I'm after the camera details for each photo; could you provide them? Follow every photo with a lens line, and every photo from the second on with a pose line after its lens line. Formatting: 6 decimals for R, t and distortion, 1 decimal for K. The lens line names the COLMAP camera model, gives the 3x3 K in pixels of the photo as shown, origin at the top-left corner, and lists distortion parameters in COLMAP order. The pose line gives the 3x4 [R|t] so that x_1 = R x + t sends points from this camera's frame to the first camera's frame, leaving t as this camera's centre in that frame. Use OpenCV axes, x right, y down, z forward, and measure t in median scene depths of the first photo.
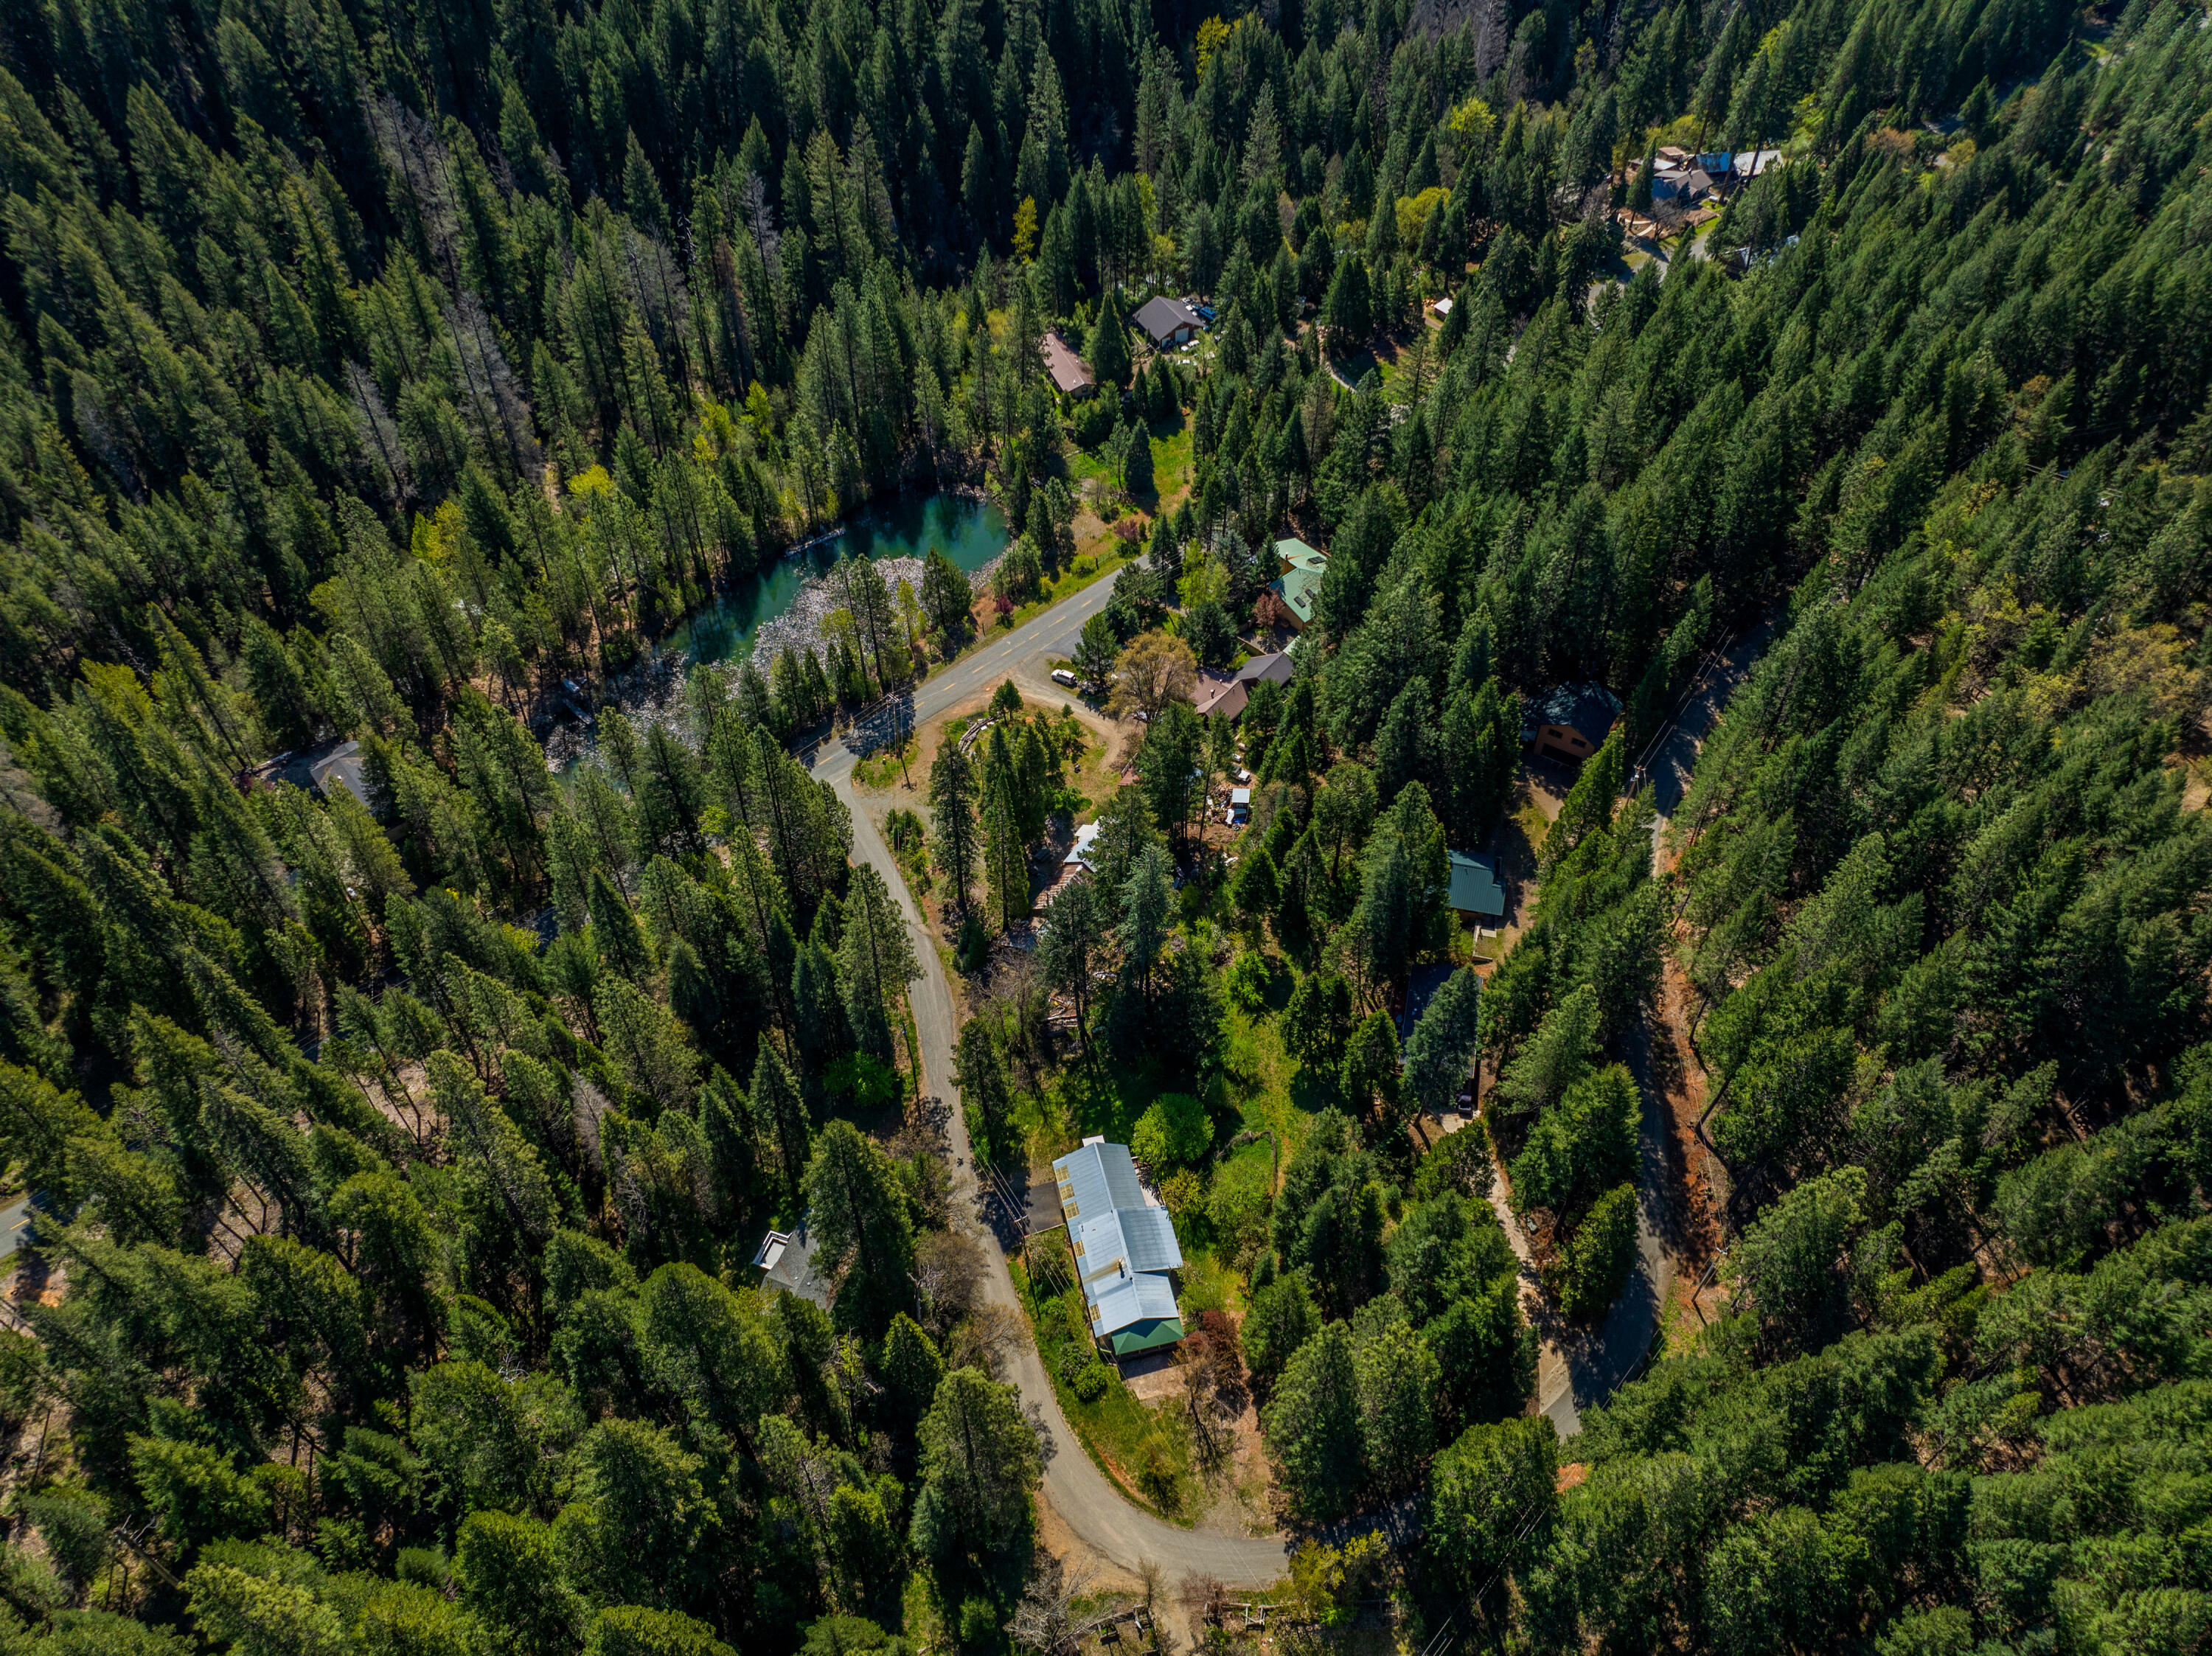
lens RADIAL K [[1557.8, 0, 1106.0], [0, 1557.8, 828.0], [0, 0, 1]] dist [-0.034660, 0.001931]
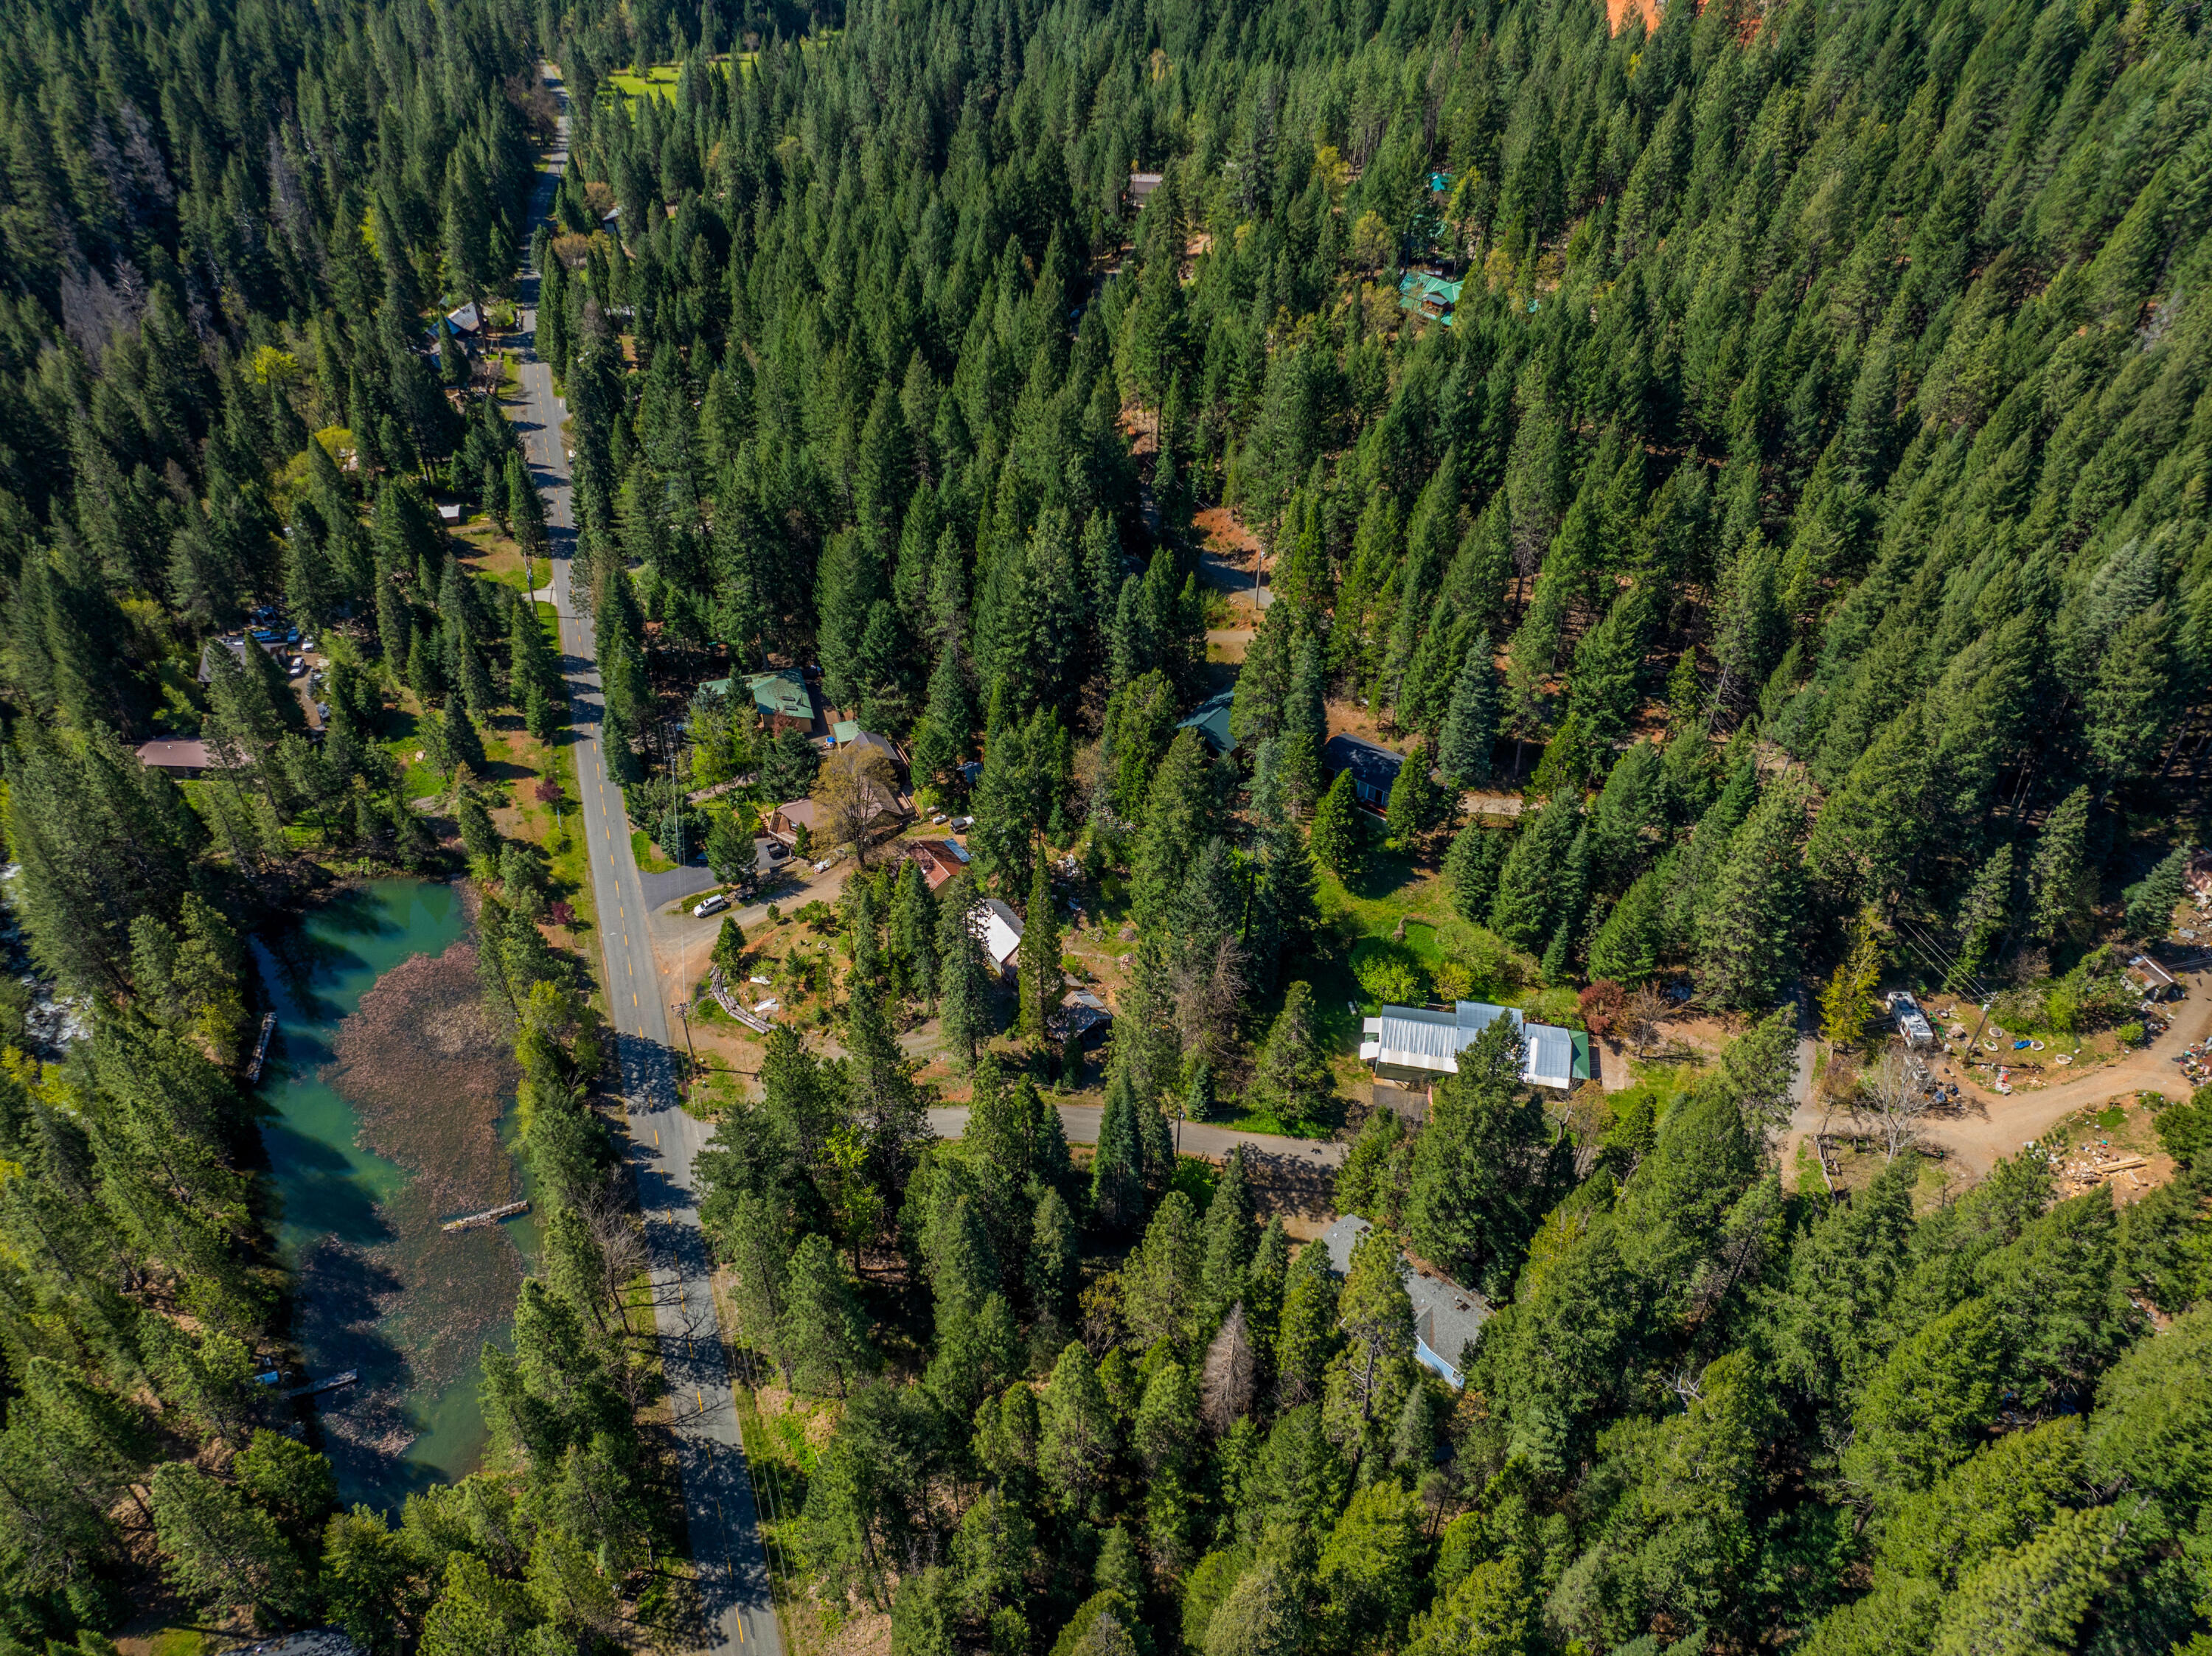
lens RADIAL K [[1557.8, 0, 1106.0], [0, 1557.8, 828.0], [0, 0, 1]] dist [-0.034660, 0.001931]
pose [[0.420290, -0.571305, 0.704958, -0.524184], [0.668766, 0.720119, 0.184879, -0.142135], [-0.613277, 0.393749, 0.684729, 0.253943]]
